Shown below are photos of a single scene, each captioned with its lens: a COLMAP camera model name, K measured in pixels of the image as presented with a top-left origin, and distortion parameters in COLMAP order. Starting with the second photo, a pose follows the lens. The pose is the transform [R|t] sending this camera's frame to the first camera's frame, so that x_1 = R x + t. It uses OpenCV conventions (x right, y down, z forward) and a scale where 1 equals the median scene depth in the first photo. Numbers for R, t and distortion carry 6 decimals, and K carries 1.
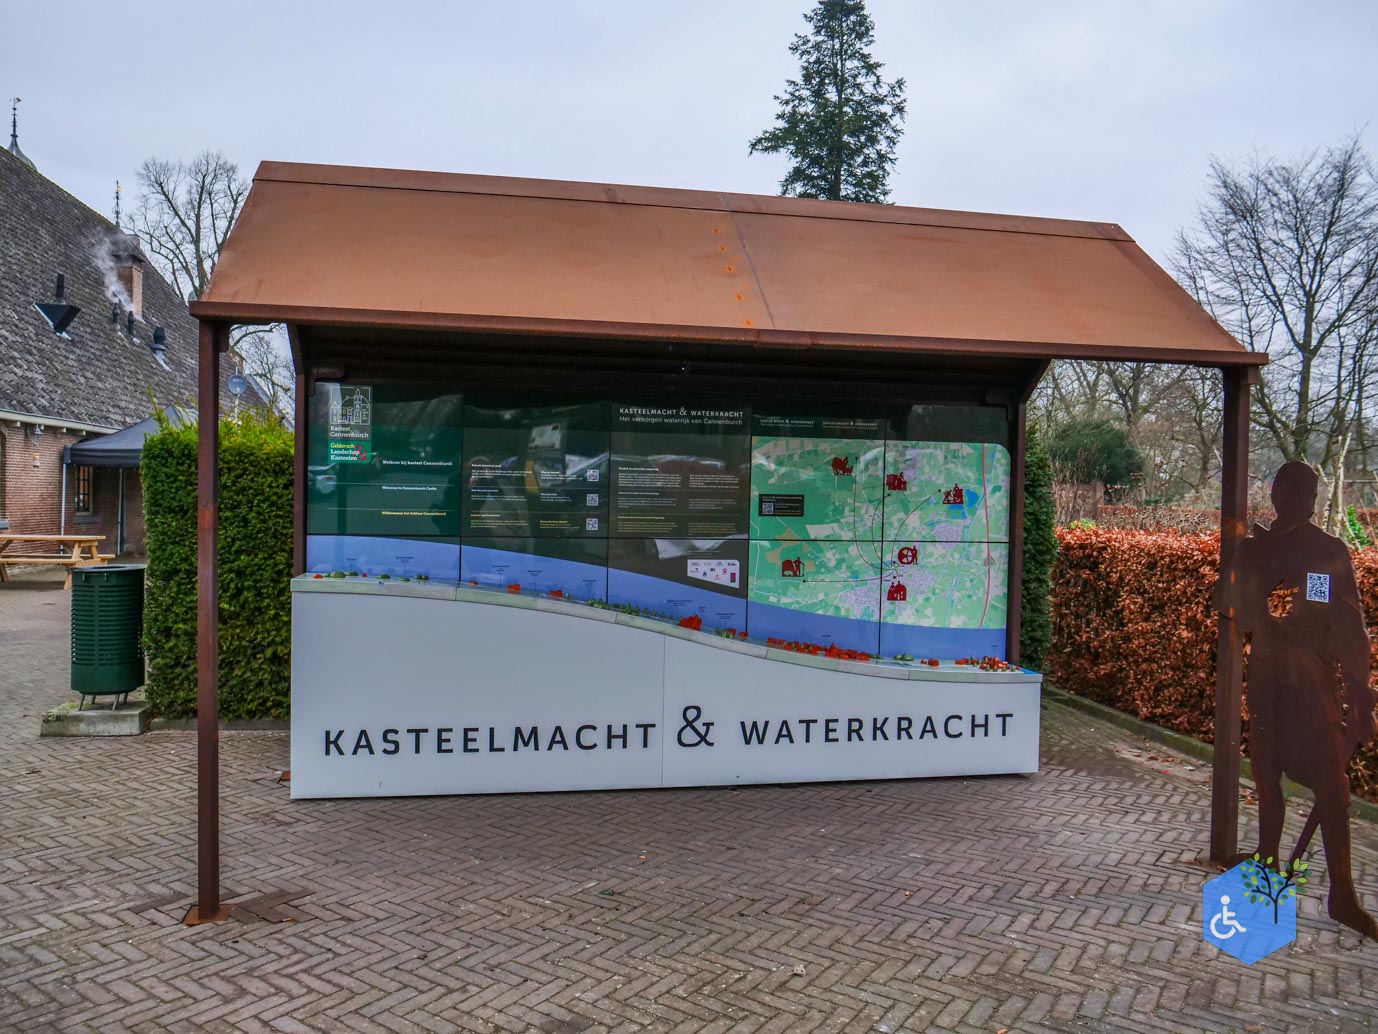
lens RADIAL K [[996.4, 0, 689.0], [0, 996.4, 517.0], [0, 0, 1]] dist [-0.011107, -0.004040]
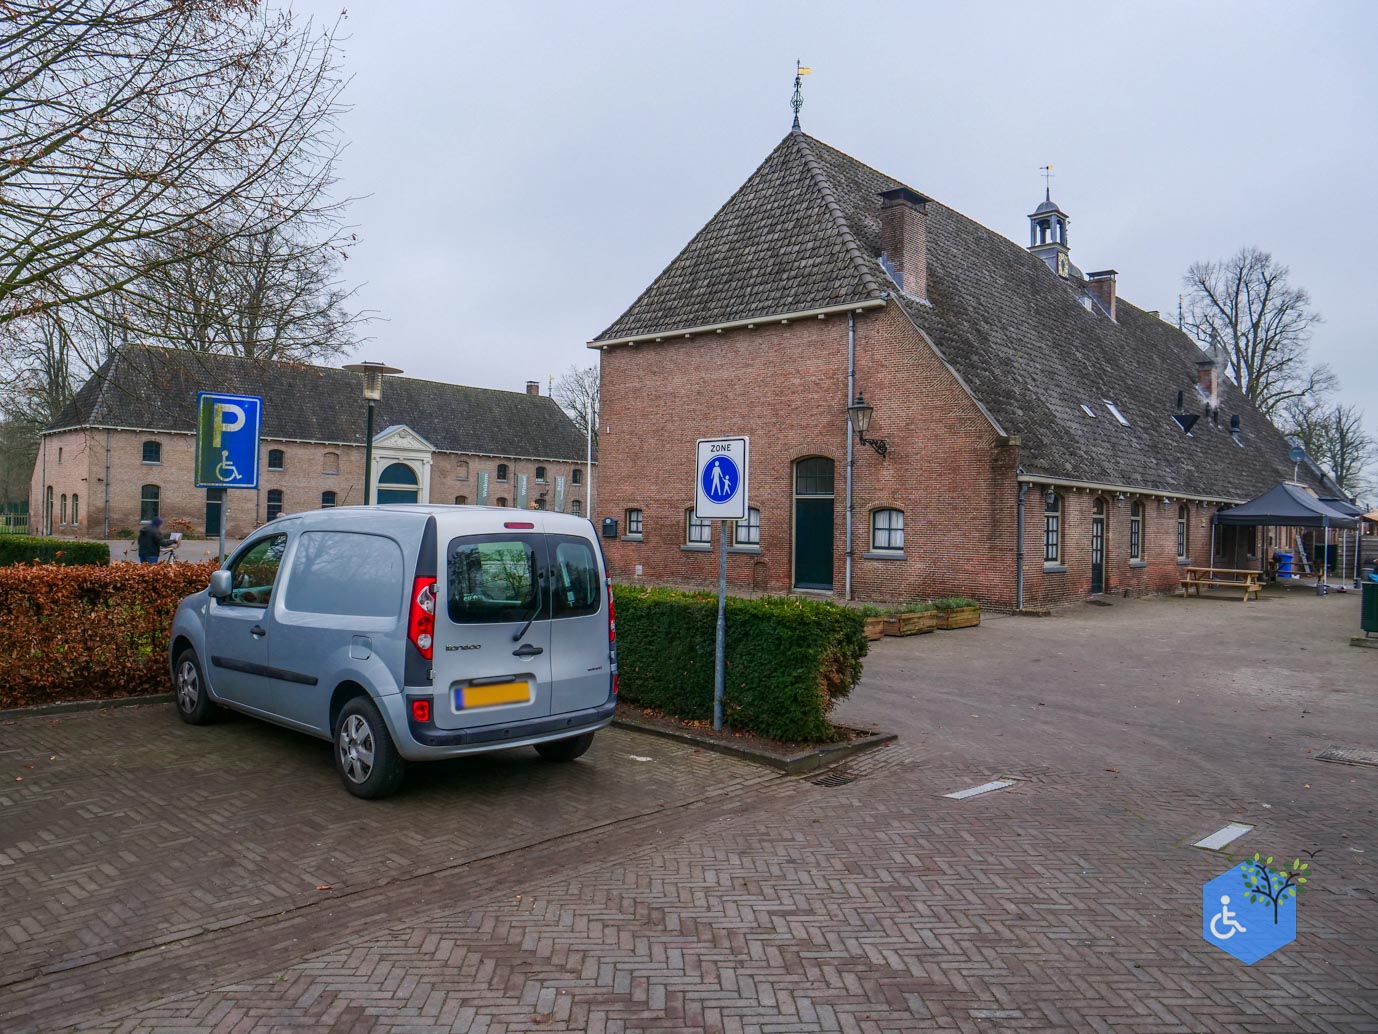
lens RADIAL K [[996.4, 0, 689.0], [0, 996.4, 517.0], [0, 0, 1]] dist [-0.011107, -0.004040]
pose [[0.612057, -0.005284, -0.790796, 0.040045], [-0.026205, 0.999293, -0.026959, -0.000247], [0.790379, 0.037223, 0.611486, -0.228776]]
